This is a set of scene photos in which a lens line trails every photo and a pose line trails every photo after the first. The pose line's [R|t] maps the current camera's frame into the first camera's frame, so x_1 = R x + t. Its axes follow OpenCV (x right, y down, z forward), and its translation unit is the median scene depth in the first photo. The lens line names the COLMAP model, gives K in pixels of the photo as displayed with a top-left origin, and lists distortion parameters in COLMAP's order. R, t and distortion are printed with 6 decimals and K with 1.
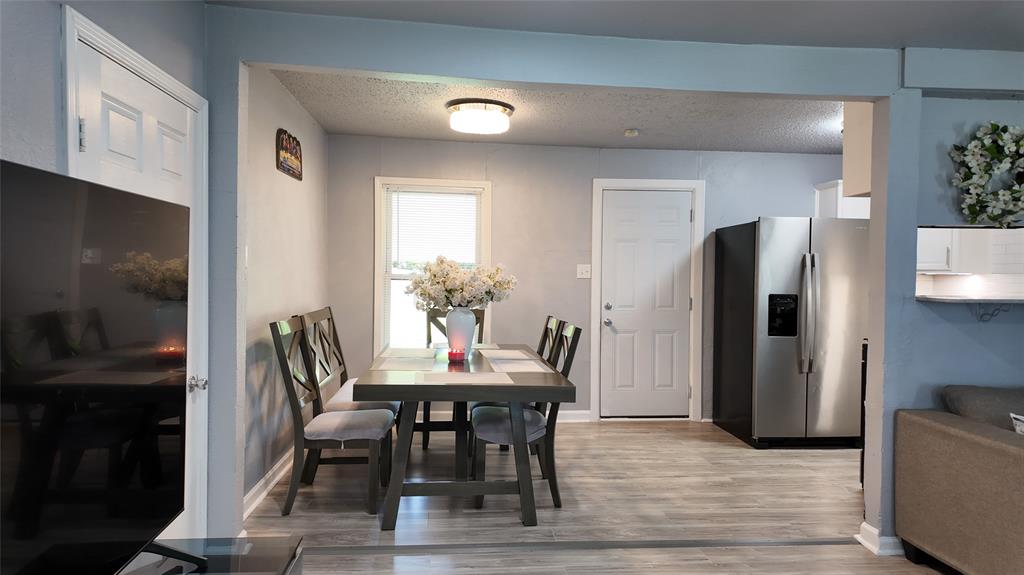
lens RADIAL K [[599.0, 0, 512.9], [0, 599.0, 289.1], [0, 0, 1]] dist [0.026350, -0.017445]
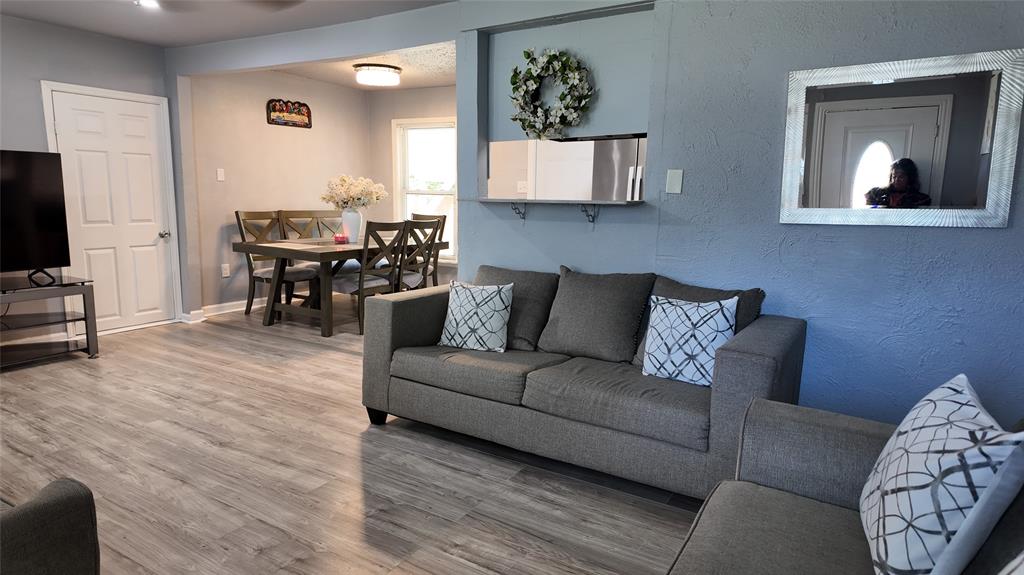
lens RADIAL K [[599.0, 0, 512.9], [0, 599.0, 289.1], [0, 0, 1]] dist [0.026350, -0.017445]
pose [[0.807657, 0.091185, -0.582560, 1.299797], [-0.021494, 0.991867, 0.125453, 0.039536], [0.589261, -0.088801, 0.803048, -0.010152]]
